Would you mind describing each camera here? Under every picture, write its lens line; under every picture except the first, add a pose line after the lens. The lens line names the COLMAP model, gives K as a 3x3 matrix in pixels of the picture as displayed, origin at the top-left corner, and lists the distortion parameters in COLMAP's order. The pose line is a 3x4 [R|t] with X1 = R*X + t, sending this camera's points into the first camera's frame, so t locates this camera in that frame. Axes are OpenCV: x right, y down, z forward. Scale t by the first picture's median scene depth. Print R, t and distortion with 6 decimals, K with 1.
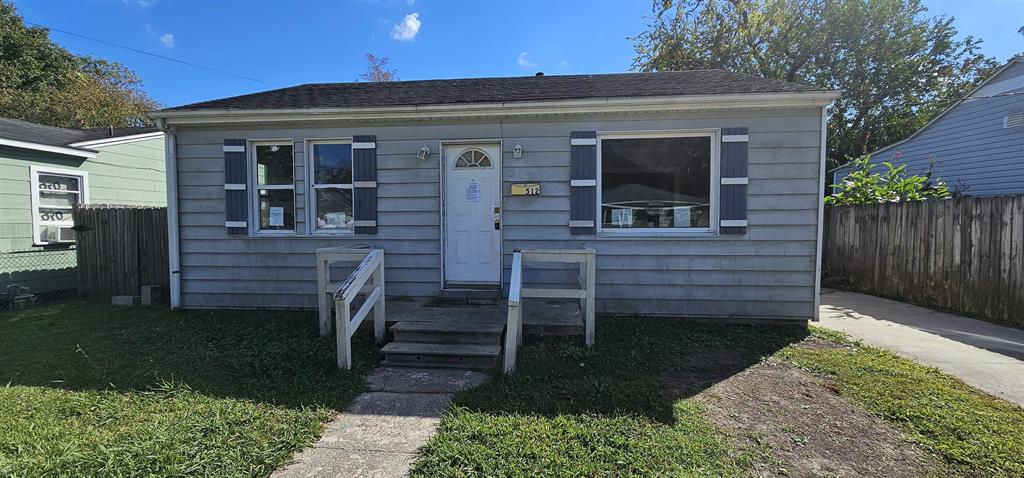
lens RADIAL K [[417.7, 0, 511.0], [0, 417.7, 241.8], [0, 0, 1]] dist [-0.001098, 0.000019]
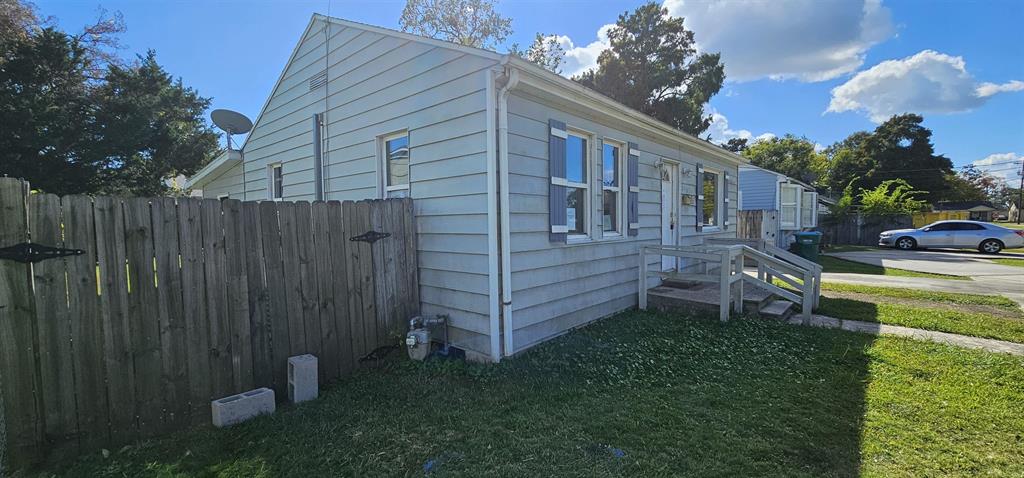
lens RADIAL K [[417.7, 0, 511.0], [0, 417.7, 241.8], [0, 0, 1]] dist [-0.001098, 0.000019]
pose [[0.587608, -0.034290, 0.808419, -1.331372], [0.052237, 0.998625, 0.004389, -0.025273], [-0.807458, 0.039650, 0.588591, 0.603771]]
